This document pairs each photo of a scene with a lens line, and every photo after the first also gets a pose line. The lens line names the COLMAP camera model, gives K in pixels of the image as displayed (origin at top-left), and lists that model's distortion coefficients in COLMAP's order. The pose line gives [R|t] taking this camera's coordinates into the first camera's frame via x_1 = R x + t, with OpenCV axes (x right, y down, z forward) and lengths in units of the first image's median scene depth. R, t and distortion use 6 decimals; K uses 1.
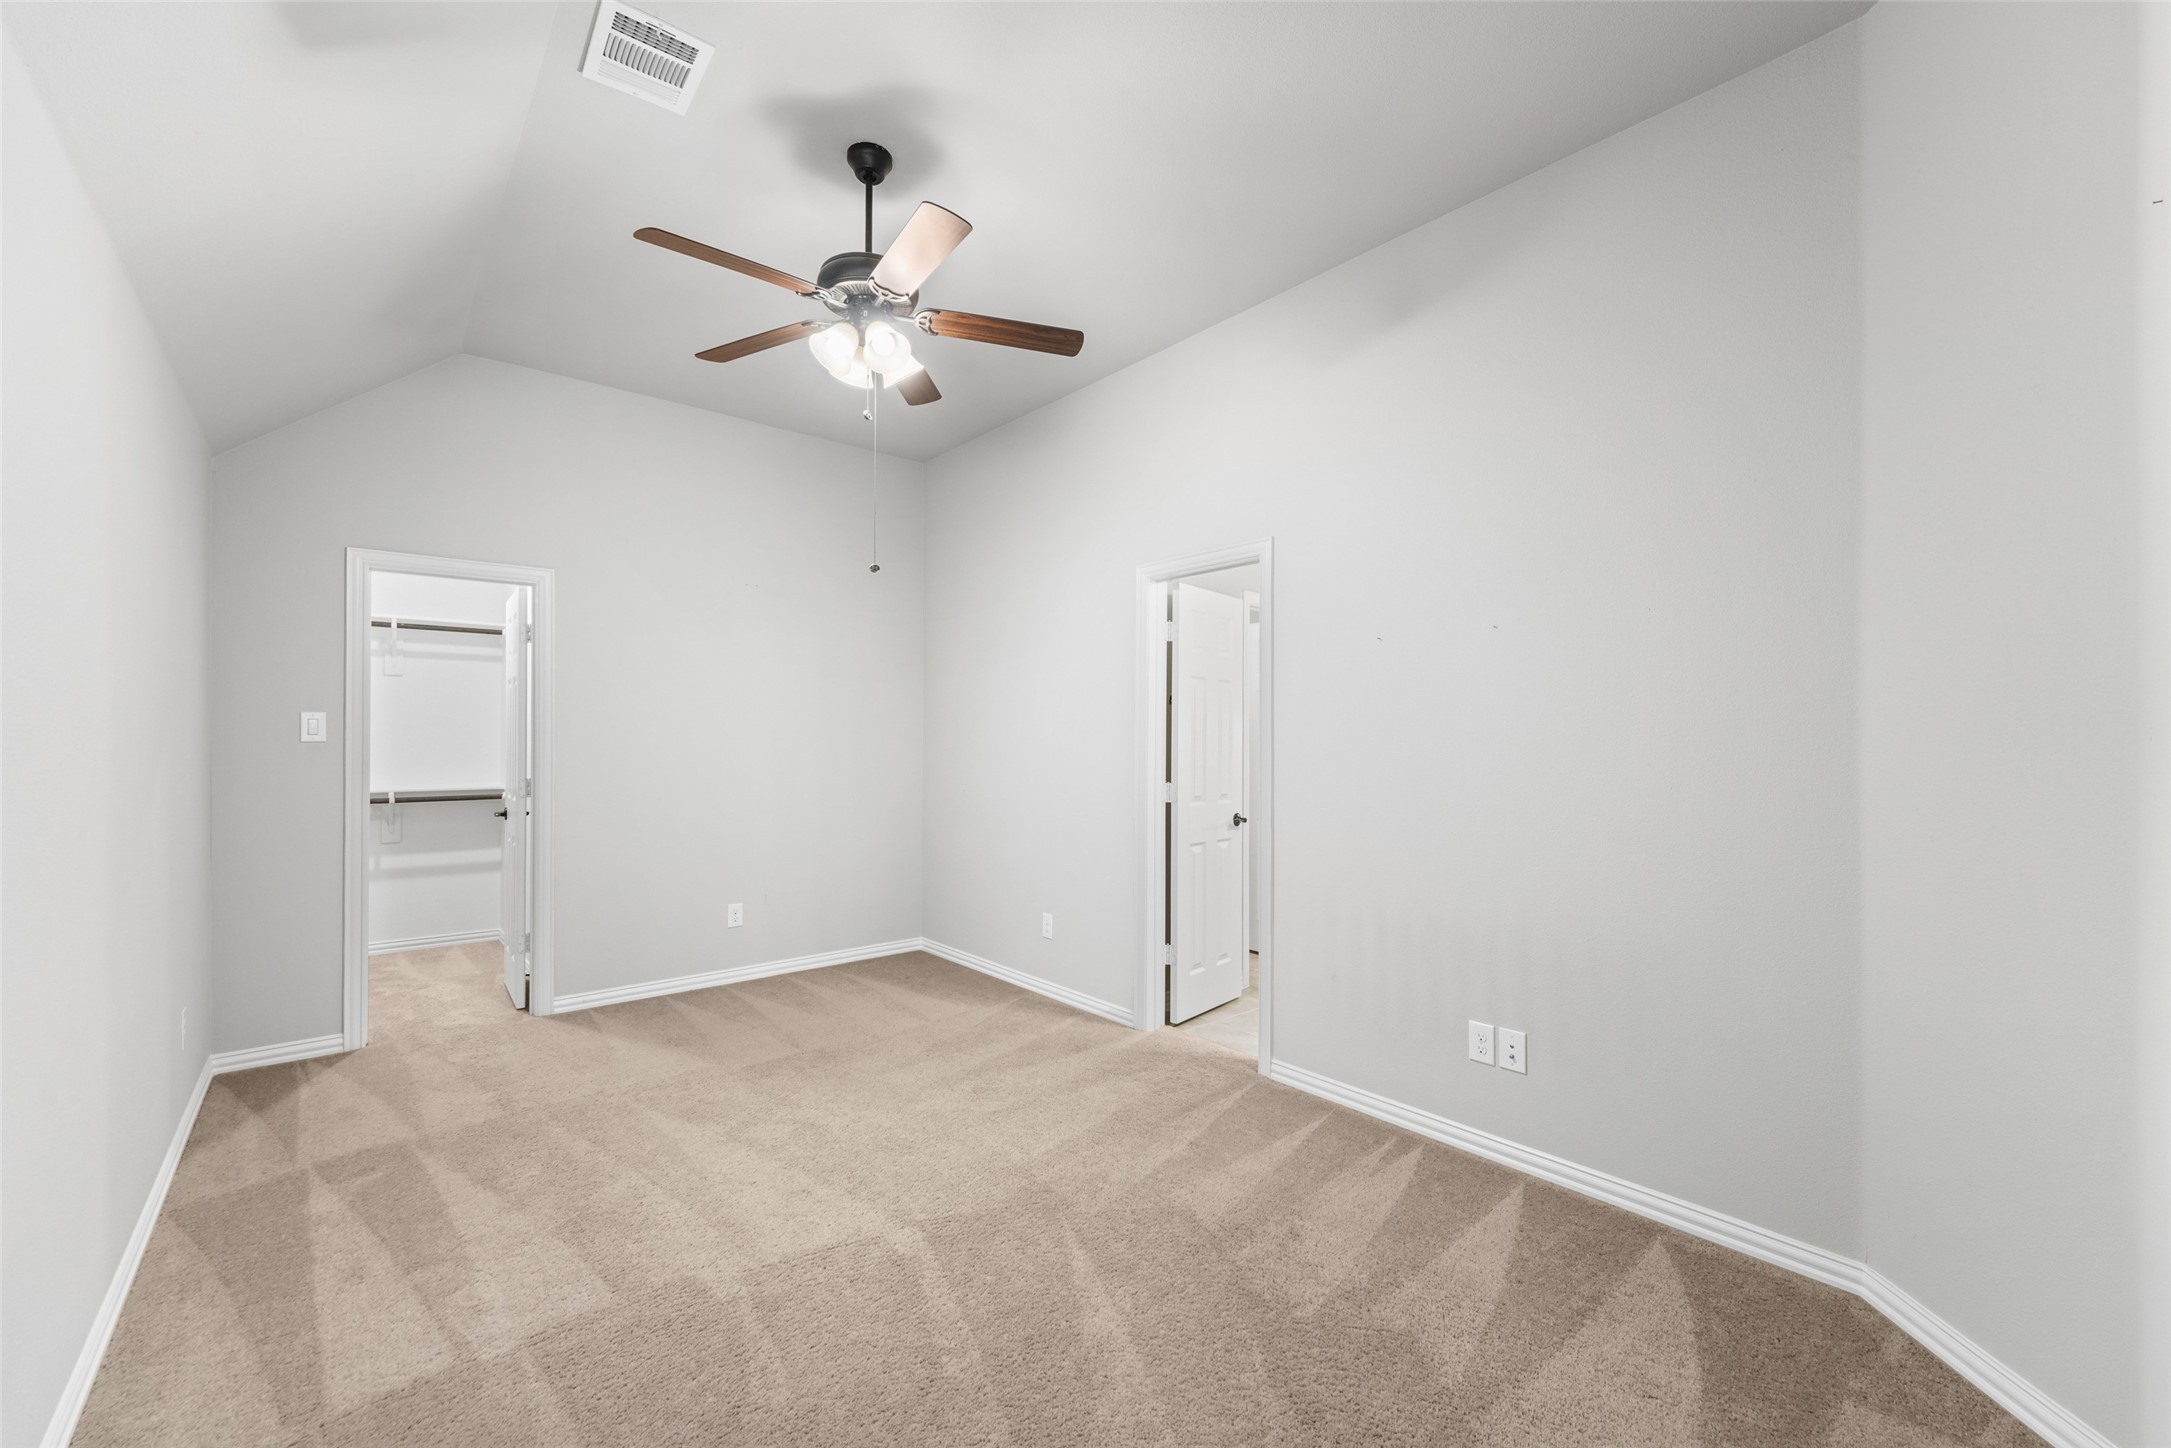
lens RADIAL K [[852.0, 0, 1072.9], [0, 852.0, 736.5], [0, 0, 1]] dist [0.000234, -0.000028]
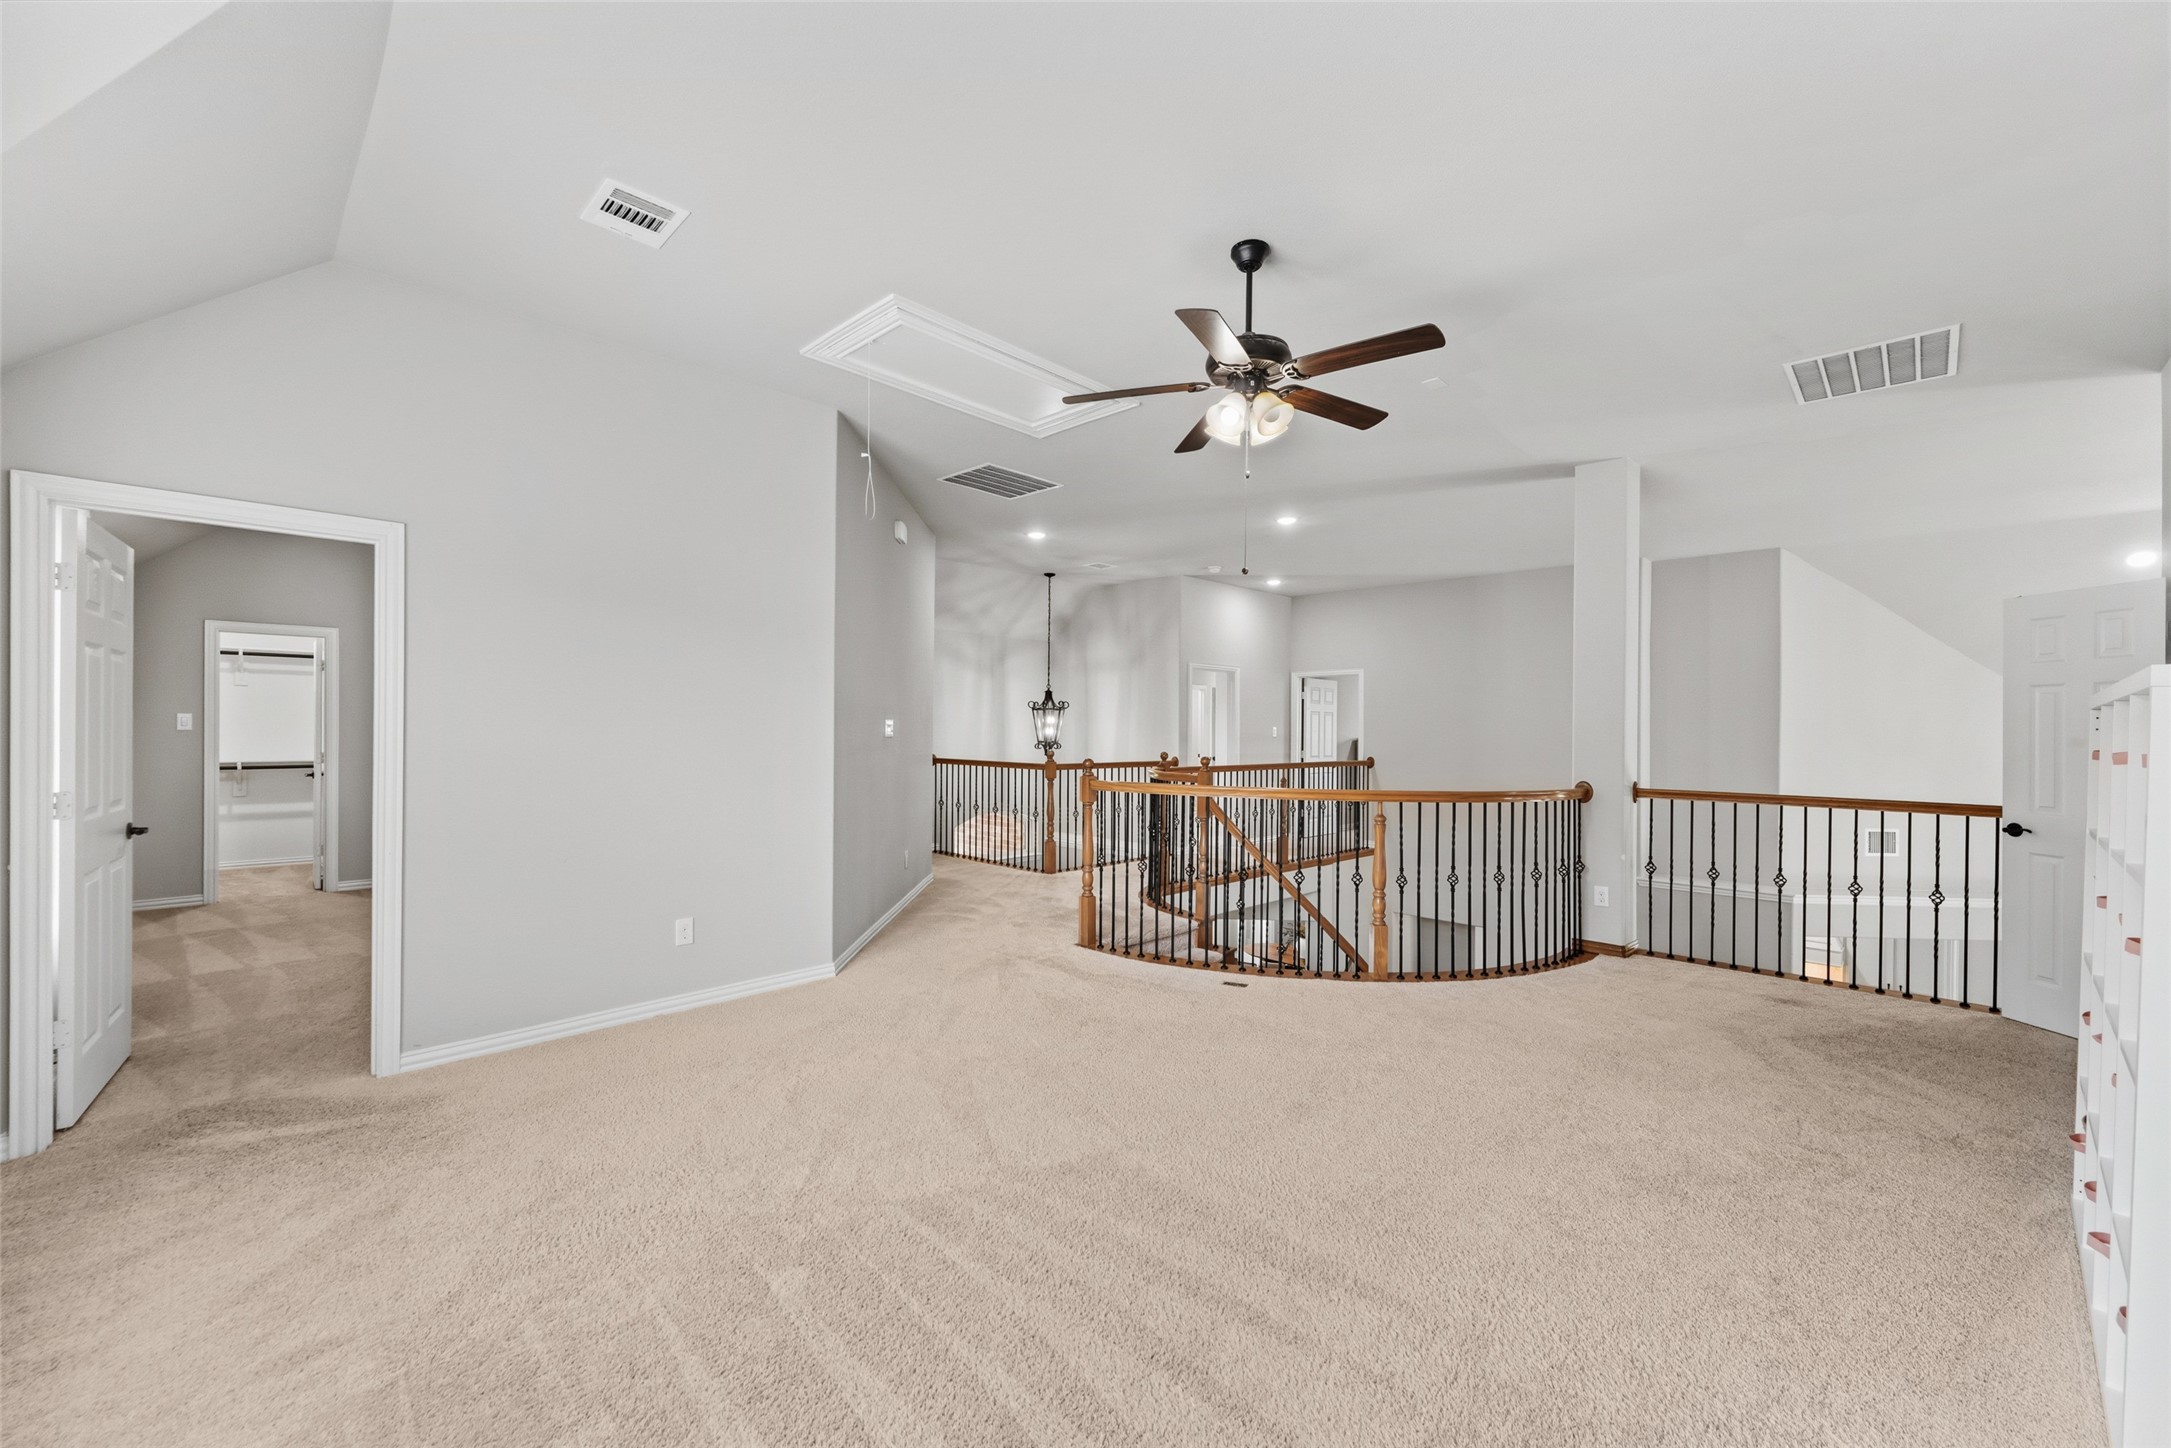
lens RADIAL K [[852.0, 0, 1072.9], [0, 852.0, 736.5], [0, 0, 1]] dist [0.000234, -0.000028]
pose [[0.996815, 0.006527, 0.079479, 0.662212], [-0.007393, 0.999917, 0.010599, -0.010302], [-0.079404, -0.011153, 0.996780, -0.746870]]
